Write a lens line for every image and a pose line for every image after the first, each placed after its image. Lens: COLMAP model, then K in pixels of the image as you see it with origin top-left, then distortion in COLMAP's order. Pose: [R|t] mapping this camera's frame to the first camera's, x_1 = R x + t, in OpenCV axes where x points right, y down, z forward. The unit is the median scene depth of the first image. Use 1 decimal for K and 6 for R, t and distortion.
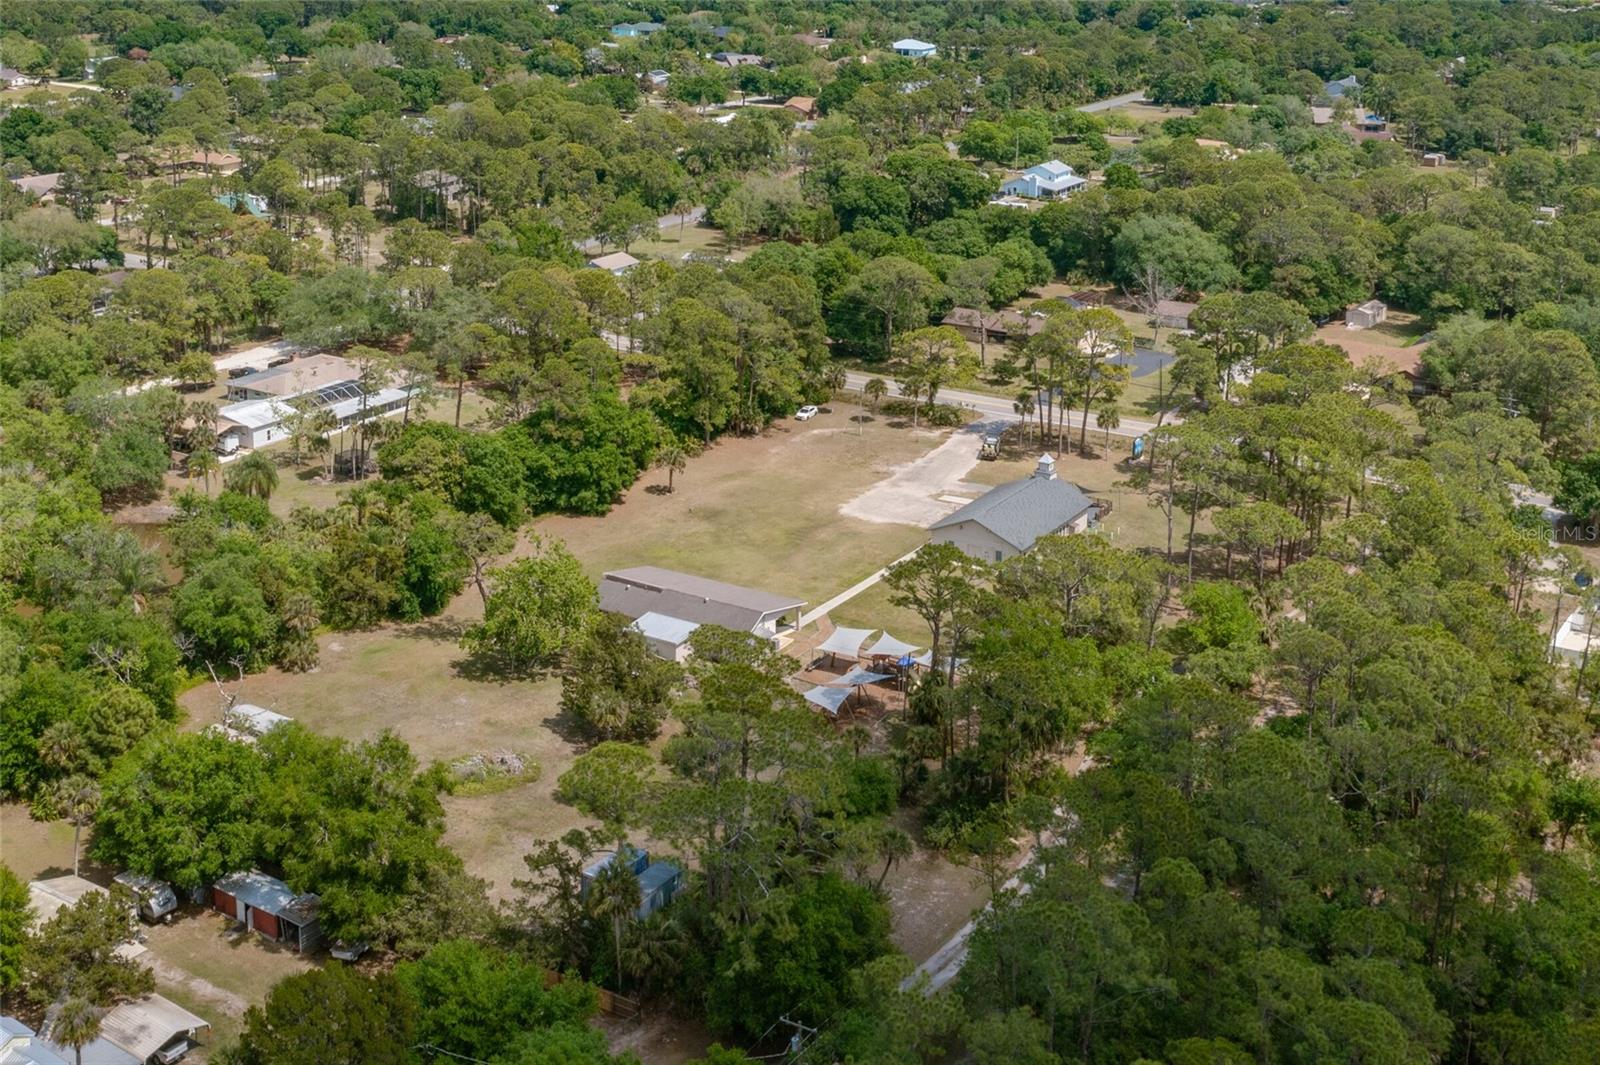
lens RADIAL K [[1345.4, 0, 800.0], [0, 1345.4, 532.5], [0, 0, 1]] dist [-0.019569, -0.000003]
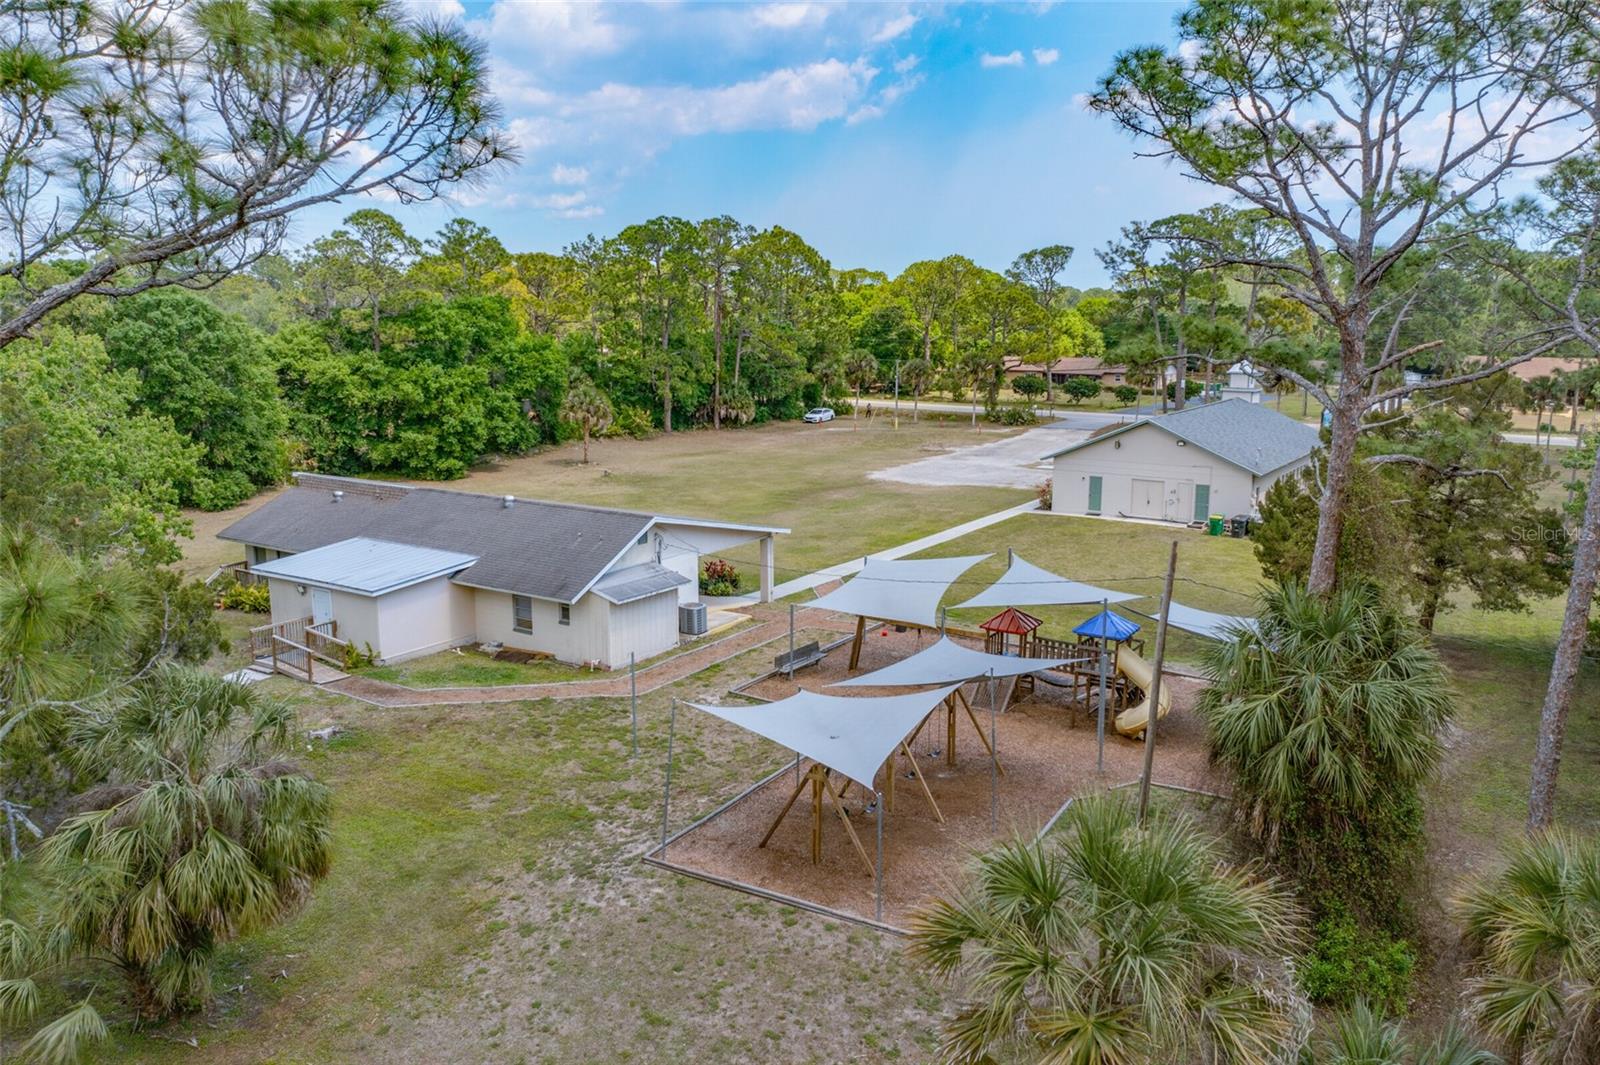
lens RADIAL K [[1345.4, 0, 800.0], [0, 1345.4, 532.5], [0, 0, 1]] dist [-0.019569, -0.000003]
pose [[0.999828, -0.002548, -0.018349, 0.011403], [0.000732, 0.995153, -0.098334, 0.066693], [0.018510, 0.098304, 0.994984, 0.449095]]
